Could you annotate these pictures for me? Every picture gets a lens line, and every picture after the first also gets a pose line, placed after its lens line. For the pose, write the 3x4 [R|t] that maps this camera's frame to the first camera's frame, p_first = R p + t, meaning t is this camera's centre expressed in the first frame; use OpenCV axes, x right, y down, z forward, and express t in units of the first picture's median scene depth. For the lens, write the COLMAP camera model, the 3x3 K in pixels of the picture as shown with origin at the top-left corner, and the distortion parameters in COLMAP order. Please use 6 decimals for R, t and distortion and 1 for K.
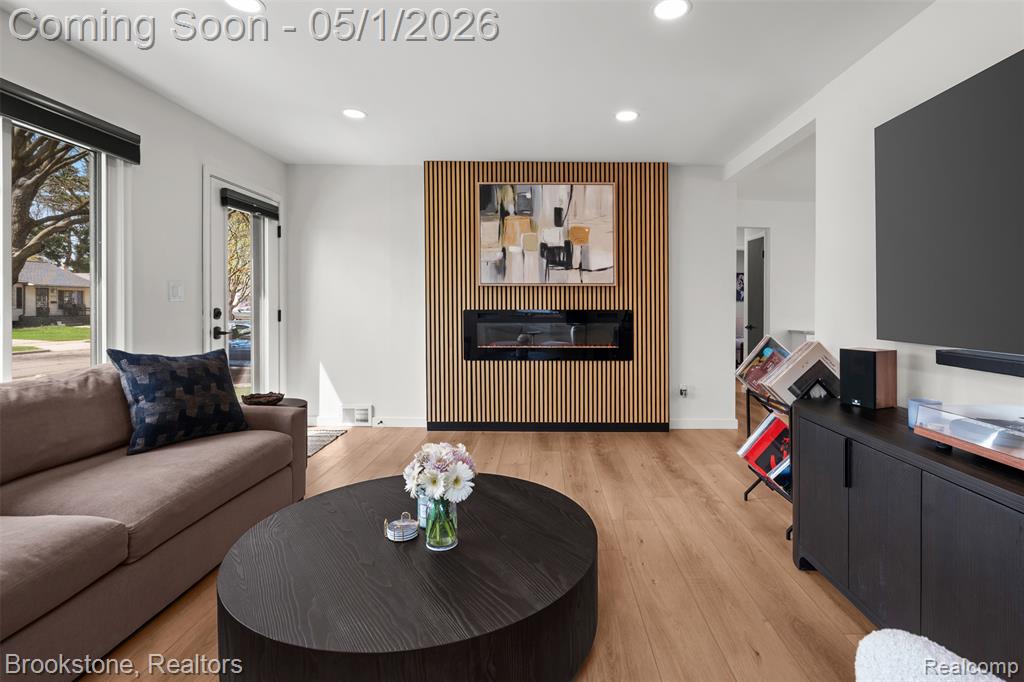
lens RADIAL K [[496.4, 0, 543.0], [0, 496.4, 307.7], [0, 0, 1]] dist [-0.003568, 0.001453]
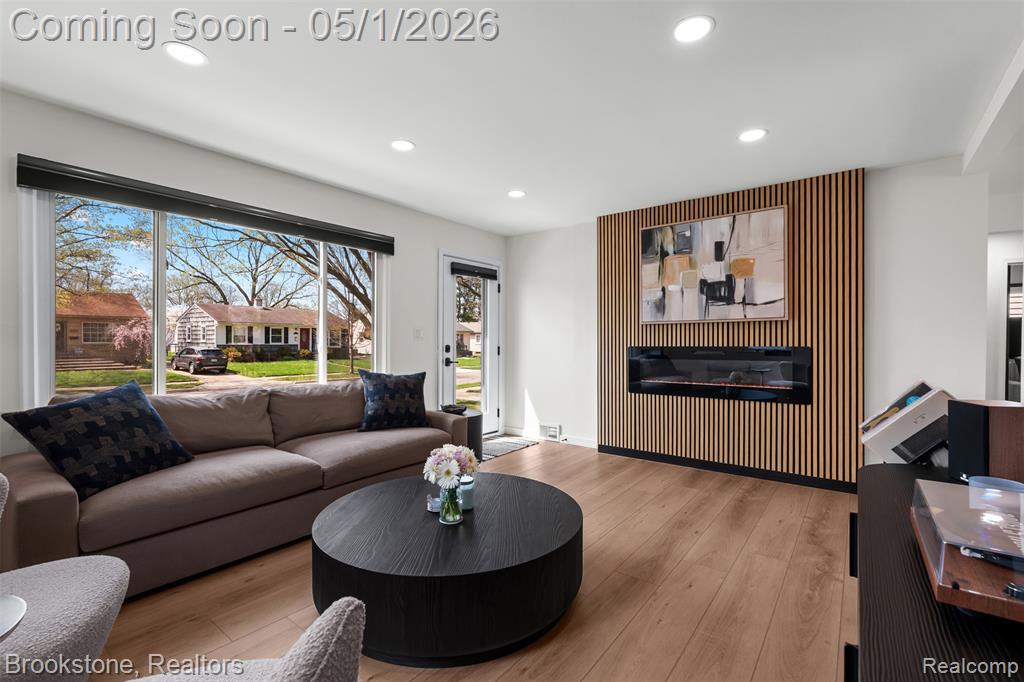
lens RADIAL K [[453.8, 0, 509.9], [0, 453.8, 340.9], [0, 0, 1]] dist [-0.004154, -0.000337]
pose [[0.789194, -0.006741, -0.614107, 0.252283], [0.000817, 0.999950, -0.009926, 0.001820], [0.614143, 0.007332, 0.789160, 0.047665]]
